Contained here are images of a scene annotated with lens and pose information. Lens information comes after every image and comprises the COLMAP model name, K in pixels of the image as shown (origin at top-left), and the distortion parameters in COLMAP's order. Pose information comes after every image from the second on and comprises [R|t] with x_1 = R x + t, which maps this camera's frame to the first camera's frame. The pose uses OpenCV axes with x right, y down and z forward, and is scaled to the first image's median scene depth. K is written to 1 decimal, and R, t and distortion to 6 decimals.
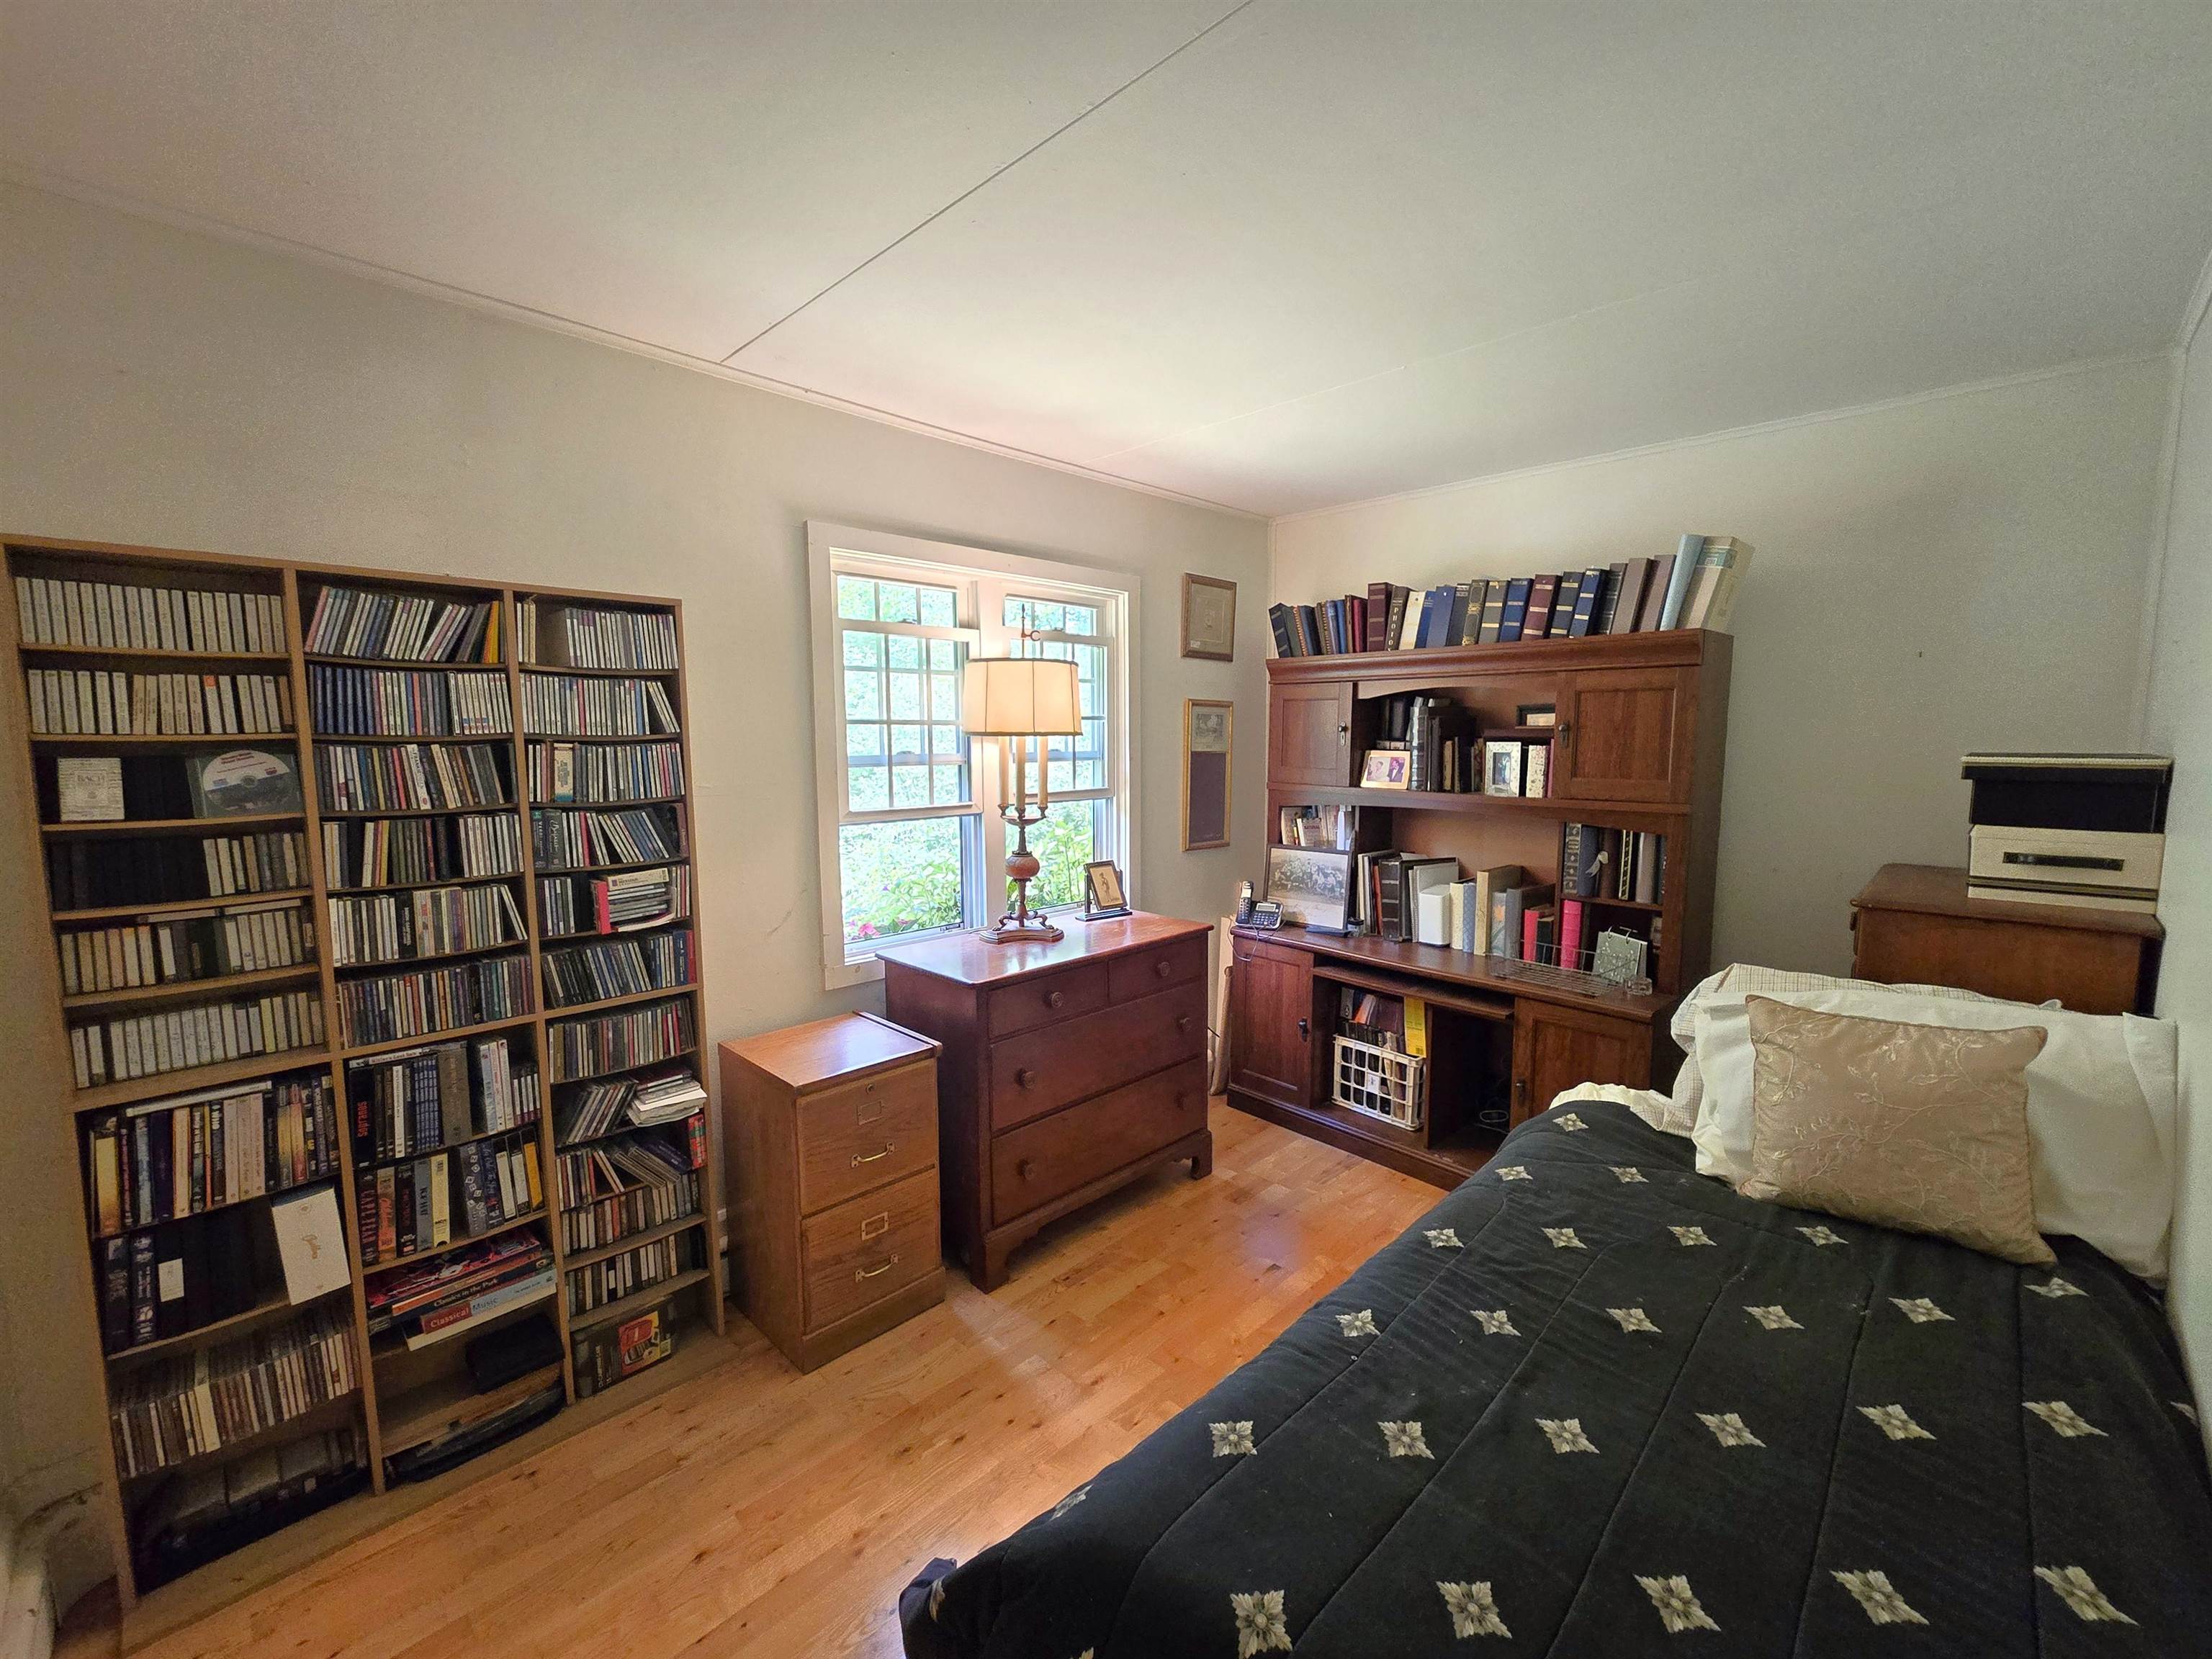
lens RADIAL K [[908.4, 0, 1116.6], [0, 908.4, 829.1], [0, 0, 1]] dist [0.001933, -0.001545]
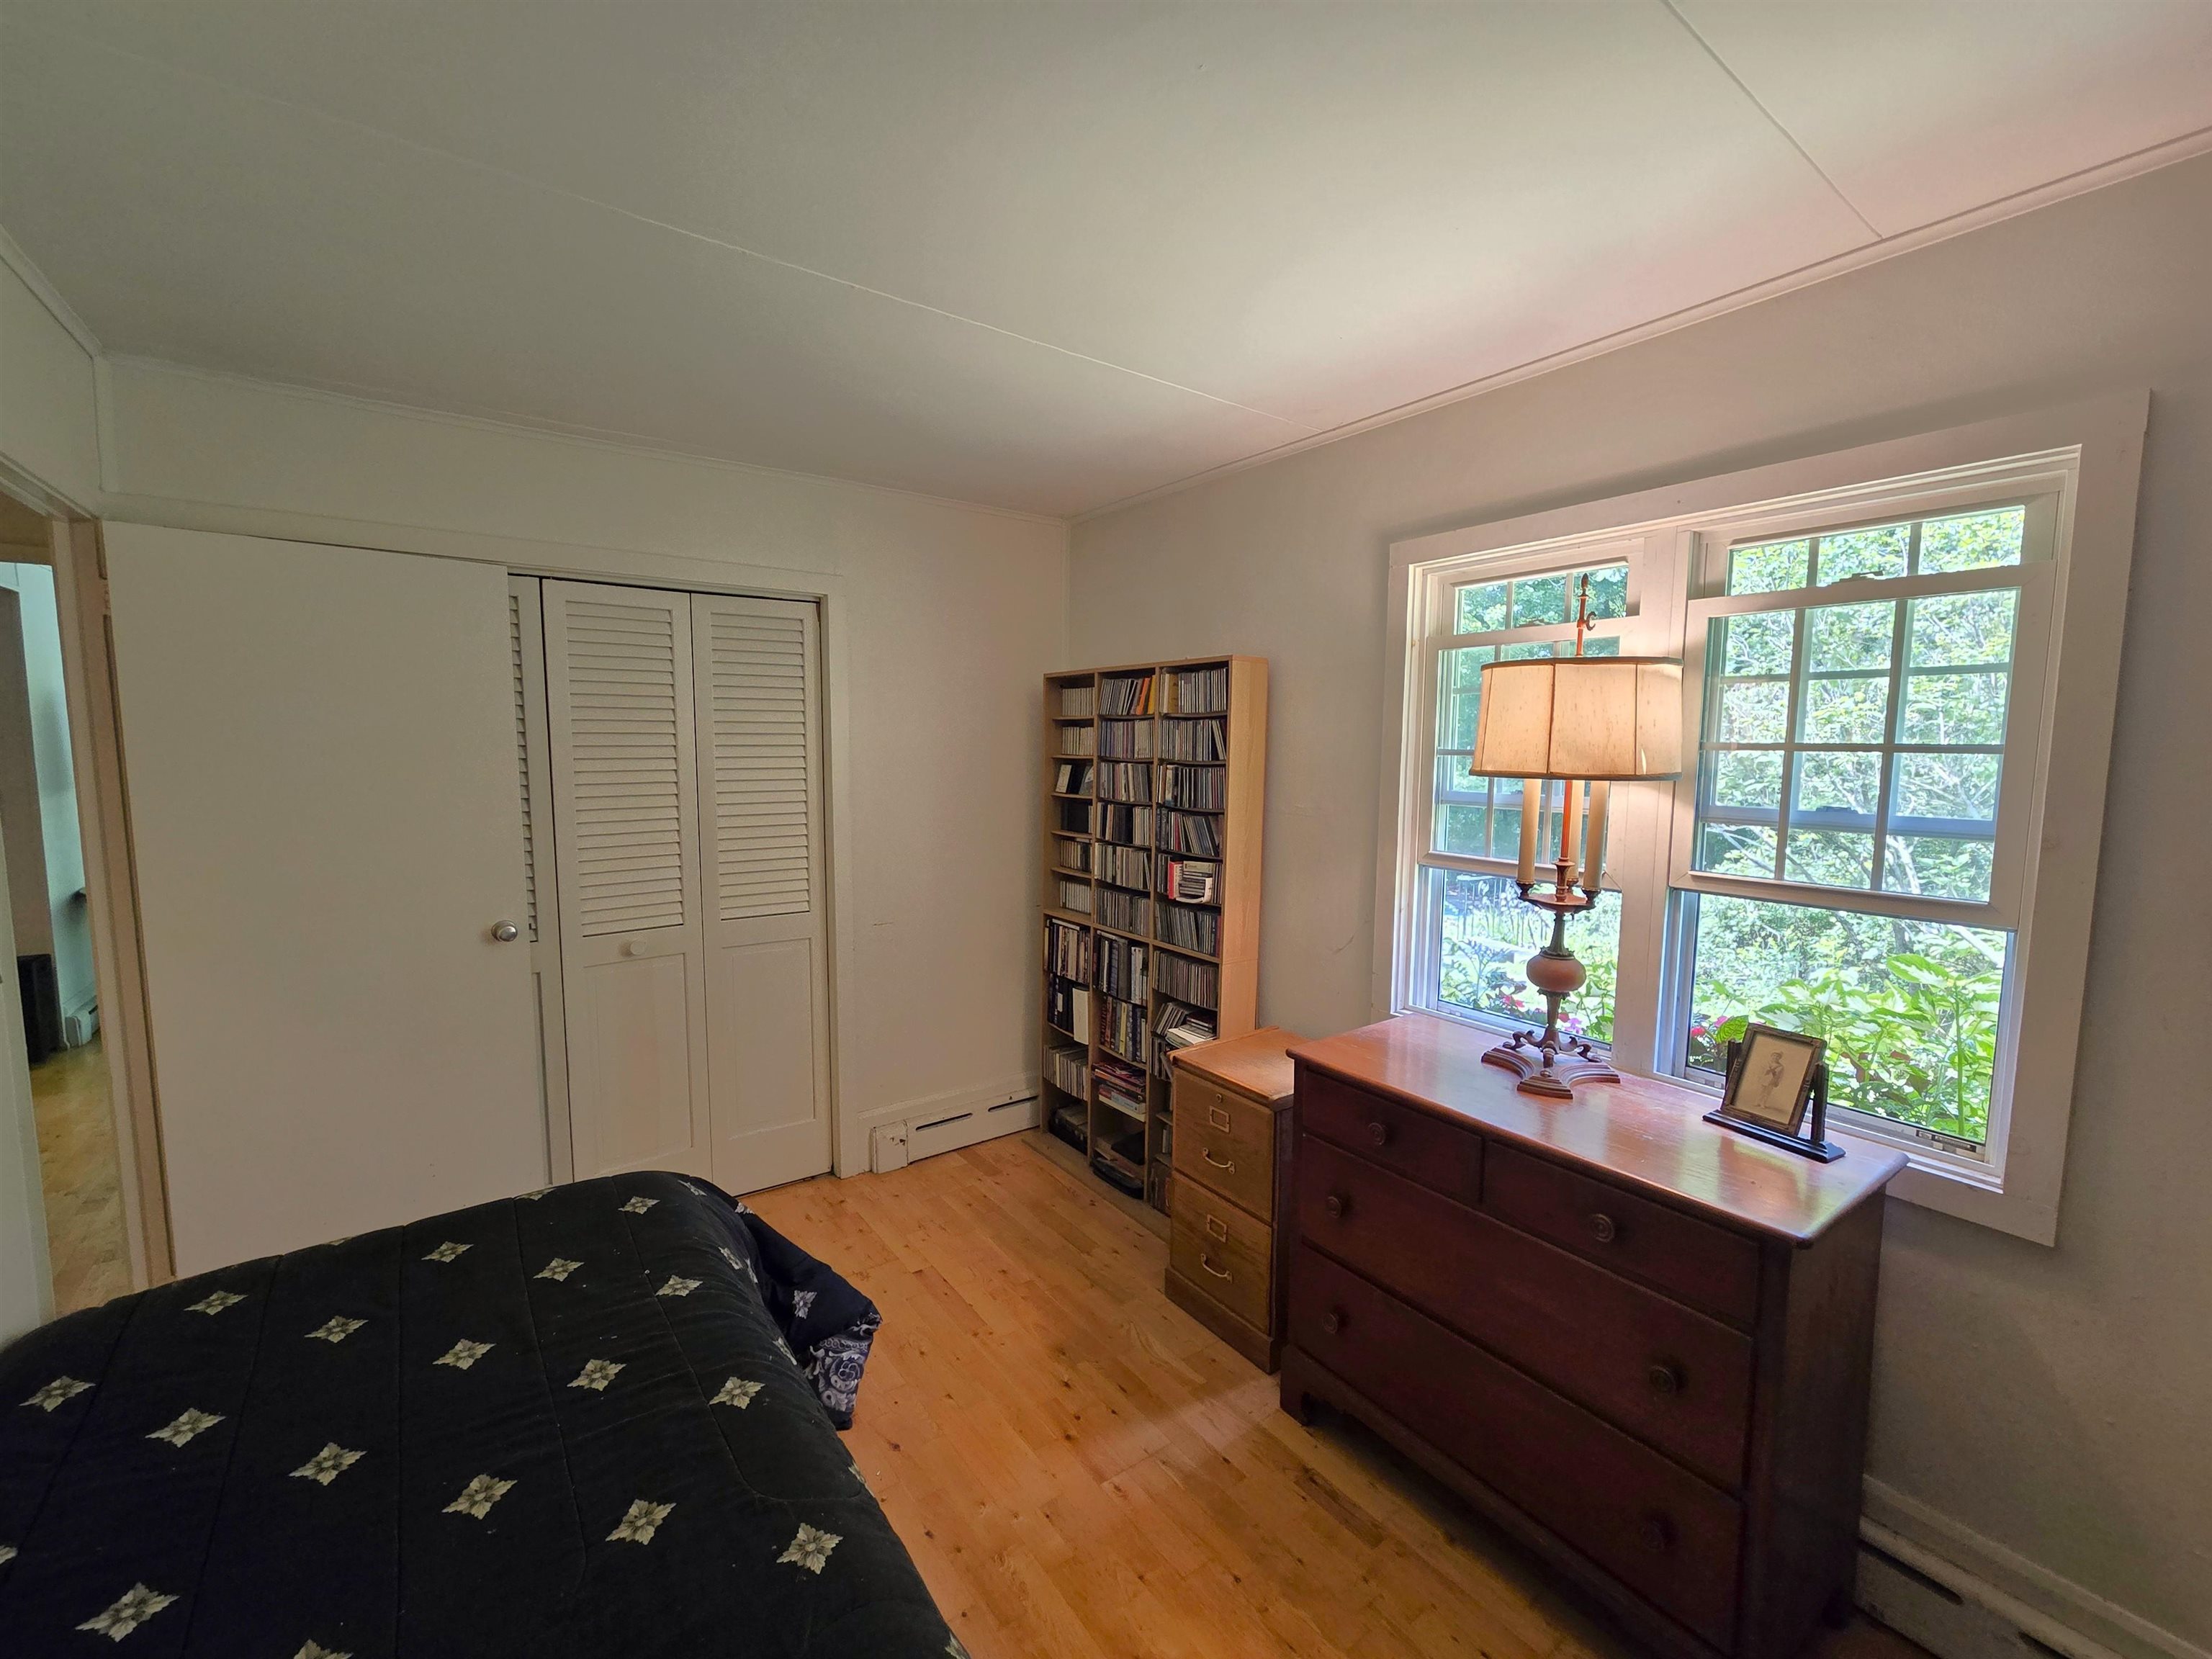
lens RADIAL K [[908.4, 0, 1110.7], [0, 908.4, 827.6], [0, 0, 1]] dist [0.001933, -0.001545]
pose [[-0.152051, 0.096055, -0.983694, 0.914084], [-0.114249, 0.986887, 0.114026, -0.159211], [0.981747, 0.129724, -0.139083, 1.180825]]
